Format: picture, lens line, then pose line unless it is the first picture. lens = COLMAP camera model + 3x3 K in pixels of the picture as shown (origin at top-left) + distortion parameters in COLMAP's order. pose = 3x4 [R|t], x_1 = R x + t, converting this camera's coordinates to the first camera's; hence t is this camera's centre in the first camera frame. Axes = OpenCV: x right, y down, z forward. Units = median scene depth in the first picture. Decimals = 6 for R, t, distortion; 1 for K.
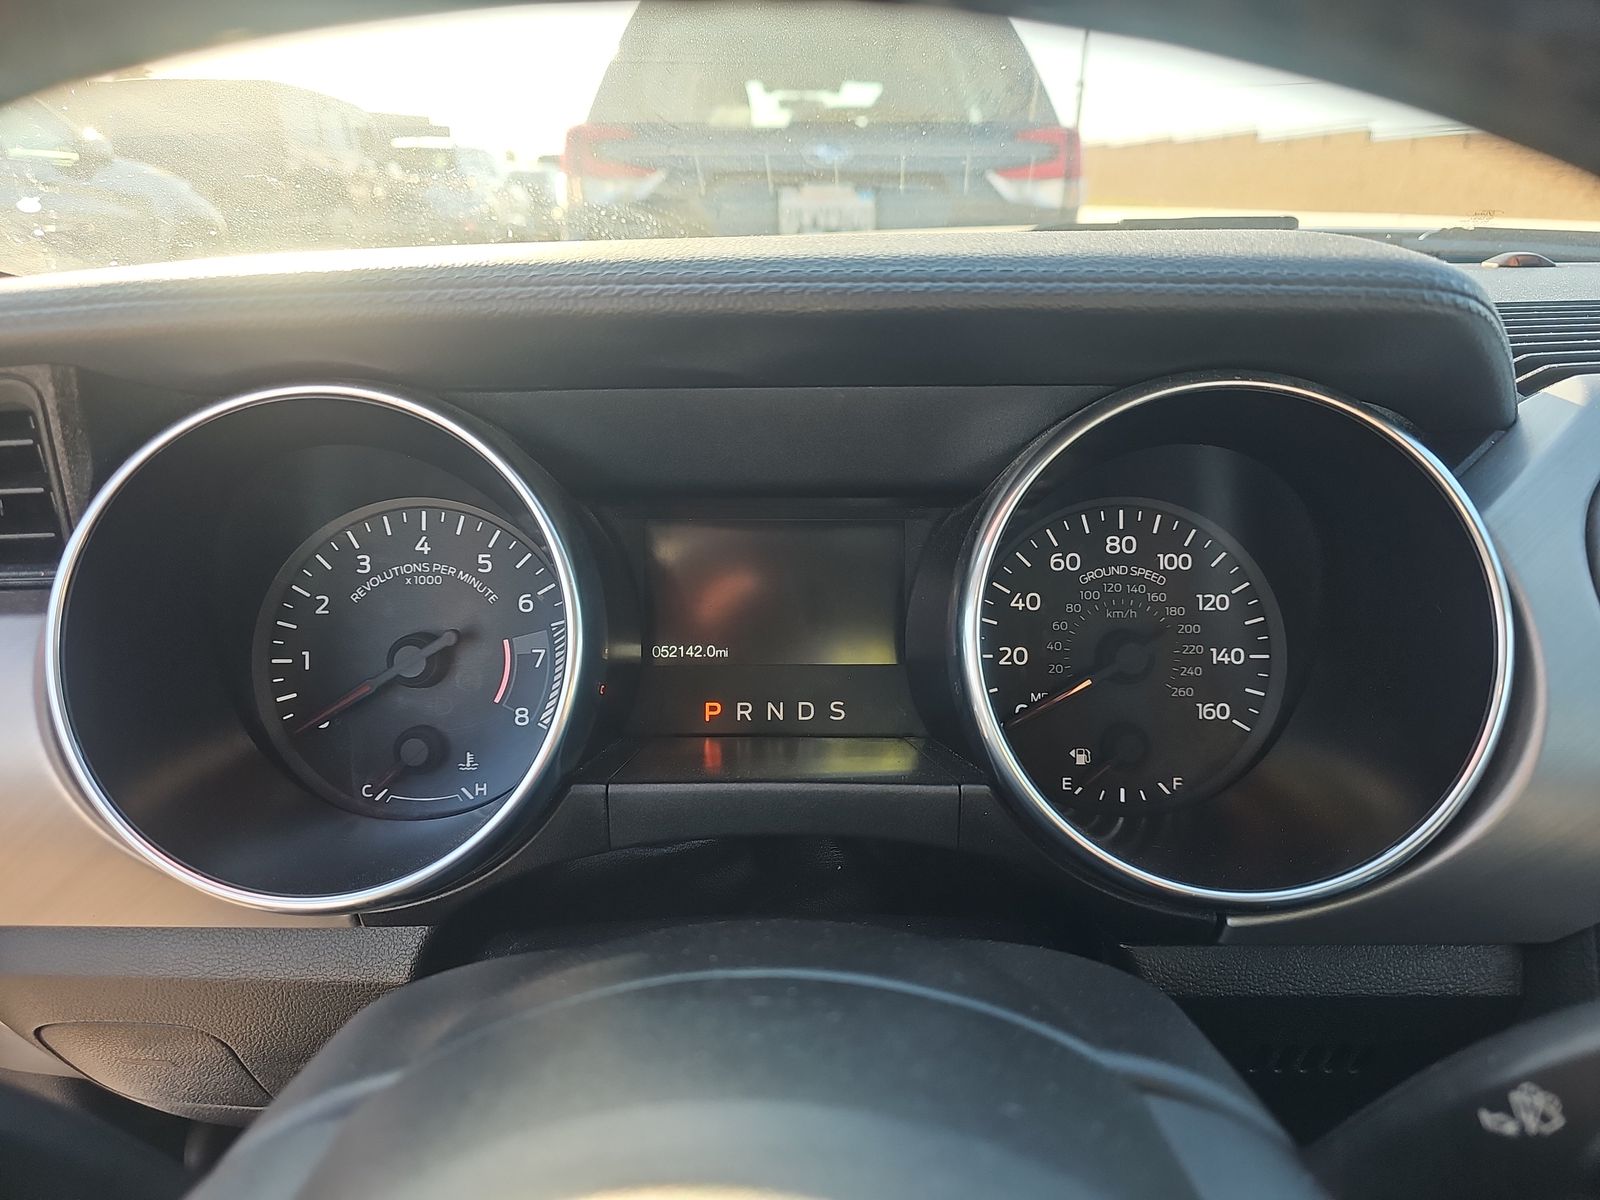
lens RADIAL K [[1055.6, 0, 793.2], [0, 1055.6, 597.1], [0, 0, 1]] dist [0.059282, -0.100873]
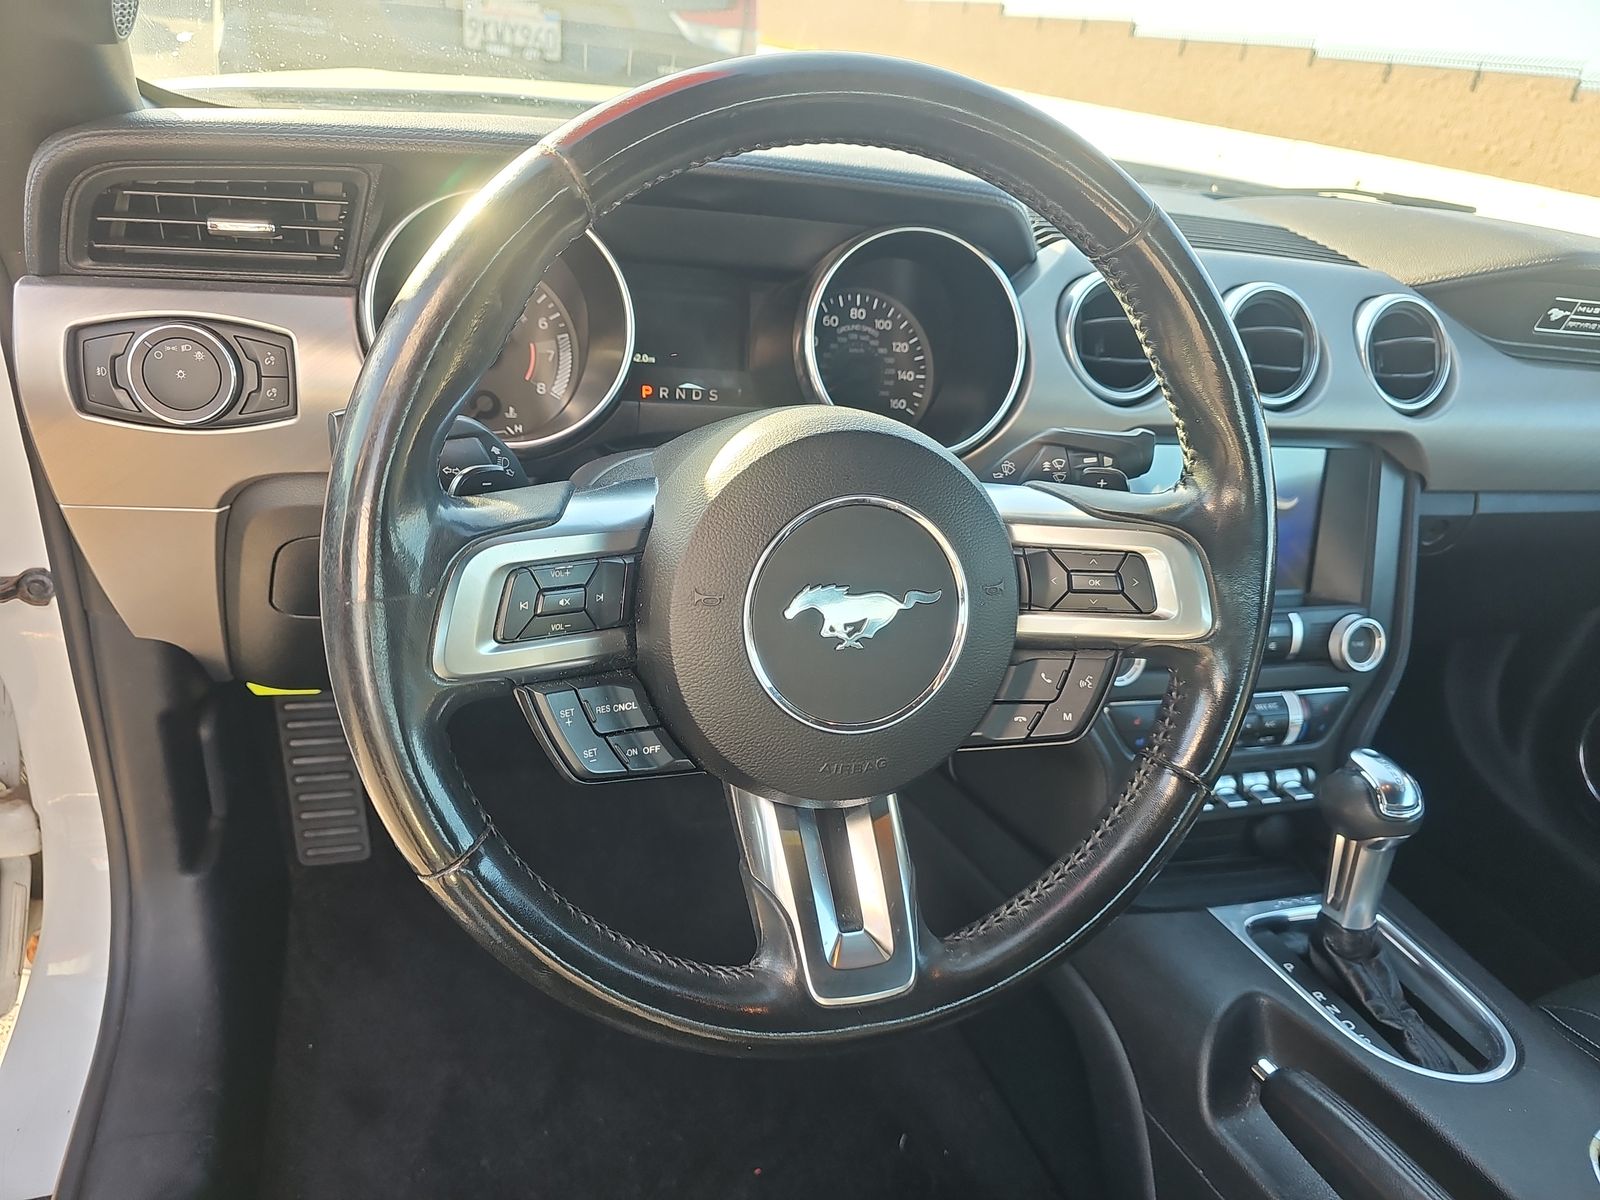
lens RADIAL K [[1077.3, 0, 802.8], [0, 1077.3, 589.8], [0, 0, 1]] dist [0.050087, -0.057703]
pose [[0.943262, -0.014843, 0.331719, -0.439552], [-0.029928, 0.991134, 0.129452, 0.195529], [-0.330699, -0.132035, 0.934454, -0.855486]]
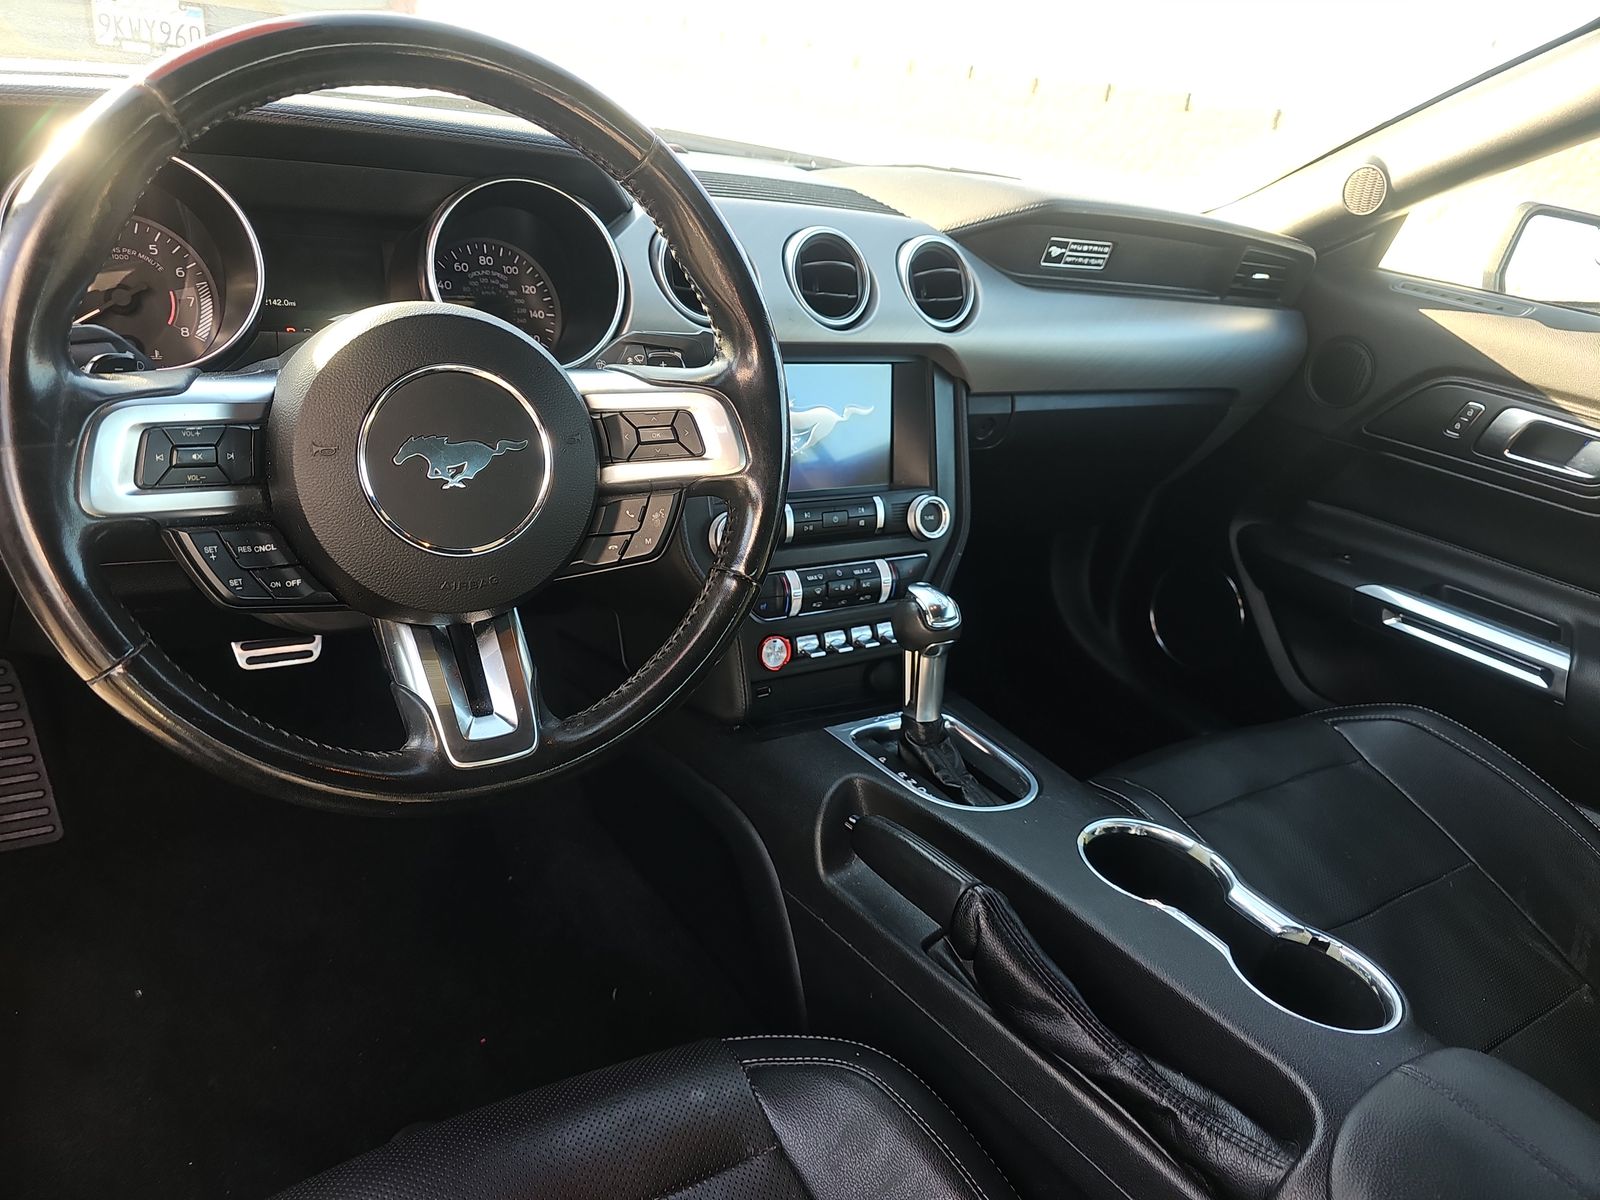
lens RADIAL K [[1055.6, 0, 793.2], [0, 1055.6, 597.1], [0, 0, 1]] dist [0.059282, -0.100873]
pose [[0.834842, -0.110480, 0.539290, -0.420707], [0.040661, 0.989354, 0.139736, 0.356609], [-0.548986, -0.094729, 0.830446, -1.232826]]
